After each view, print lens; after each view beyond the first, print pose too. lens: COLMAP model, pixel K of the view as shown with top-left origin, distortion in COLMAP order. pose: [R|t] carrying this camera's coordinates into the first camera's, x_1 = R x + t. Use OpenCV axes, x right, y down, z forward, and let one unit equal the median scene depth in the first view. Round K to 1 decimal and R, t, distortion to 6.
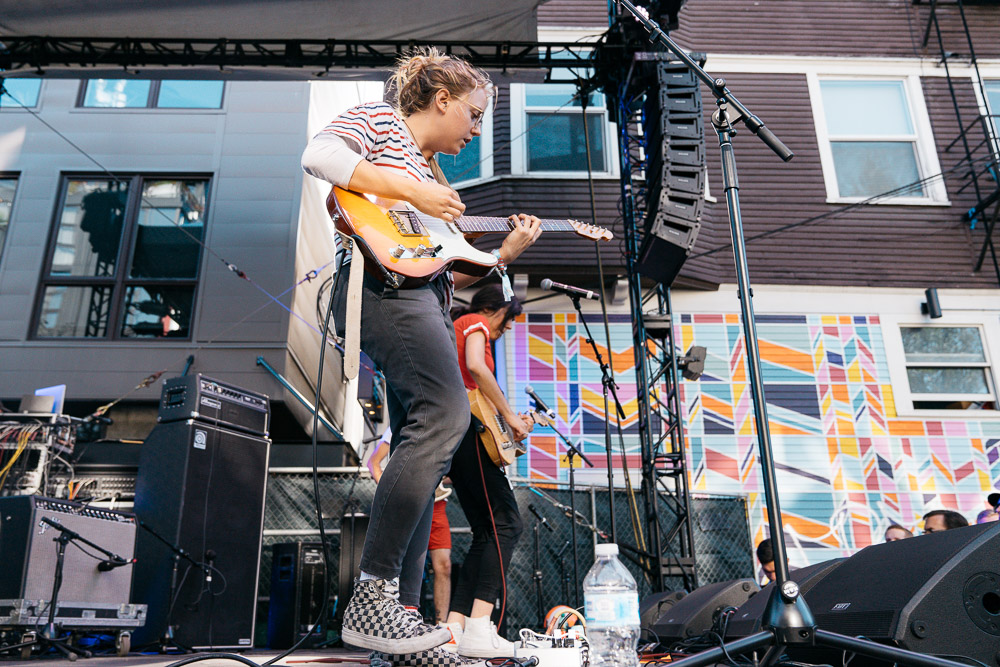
lens RADIAL K [[821.2, 0, 471.7], [0, 821.2, 315.4], [0, 0, 1]] dist [-0.003698, 0.002879]
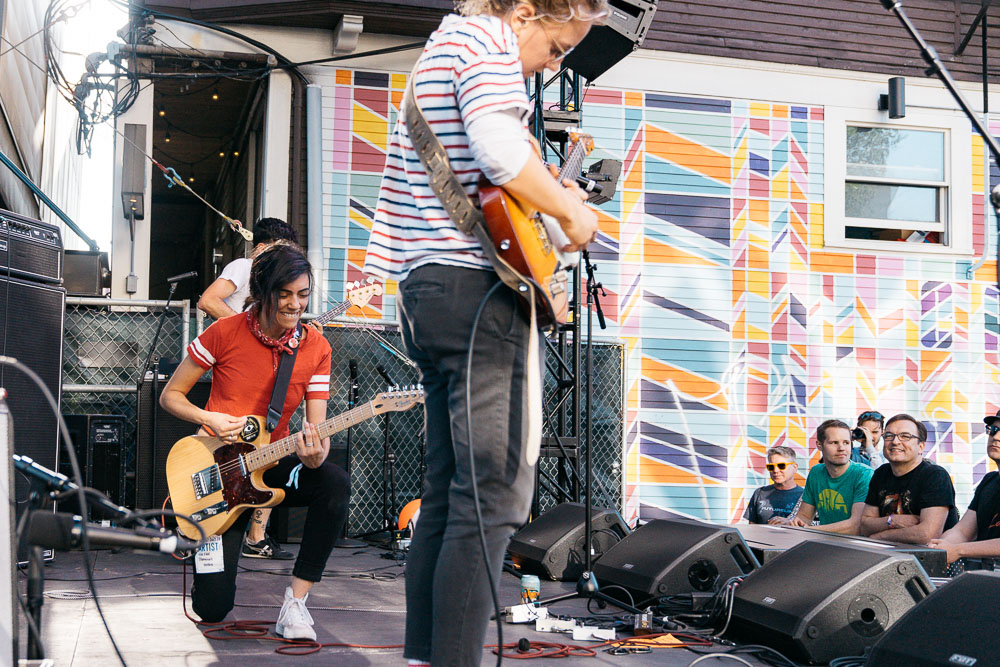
lens RADIAL K [[1209.3, 0, 334.8], [0, 1209.3, 340.5], [0, 0, 1]] dist [-0.003369, 0.032398]
pose [[0.987288, 0.038266, 0.154267, -0.100999], [-0.080153, 0.958002, 0.275333, -0.067045], [-0.137252, -0.284198, 0.948891, -0.029540]]
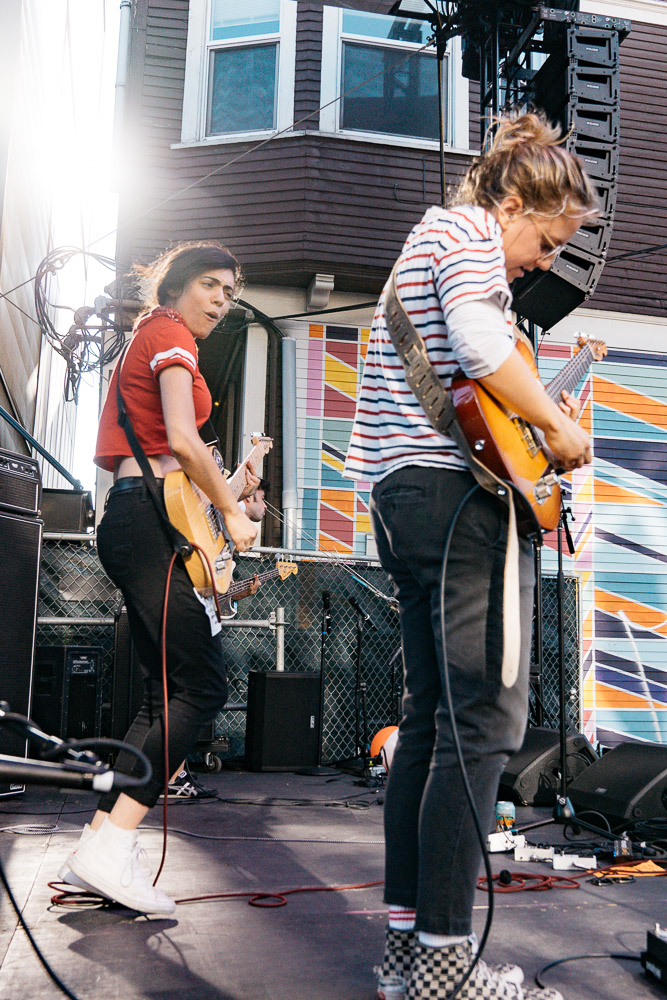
lens RADIAL K [[1091.5, 0, 370.5], [0, 1091.5, 479.4], [0, 0, 1]] dist [-0.023749, -0.002213]
pose [[0.977299, 0.051273, 0.205566, -0.093663], [-0.089115, 0.979751, 0.179296, -0.049033], [-0.192211, -0.193545, 0.962079, 0.009613]]
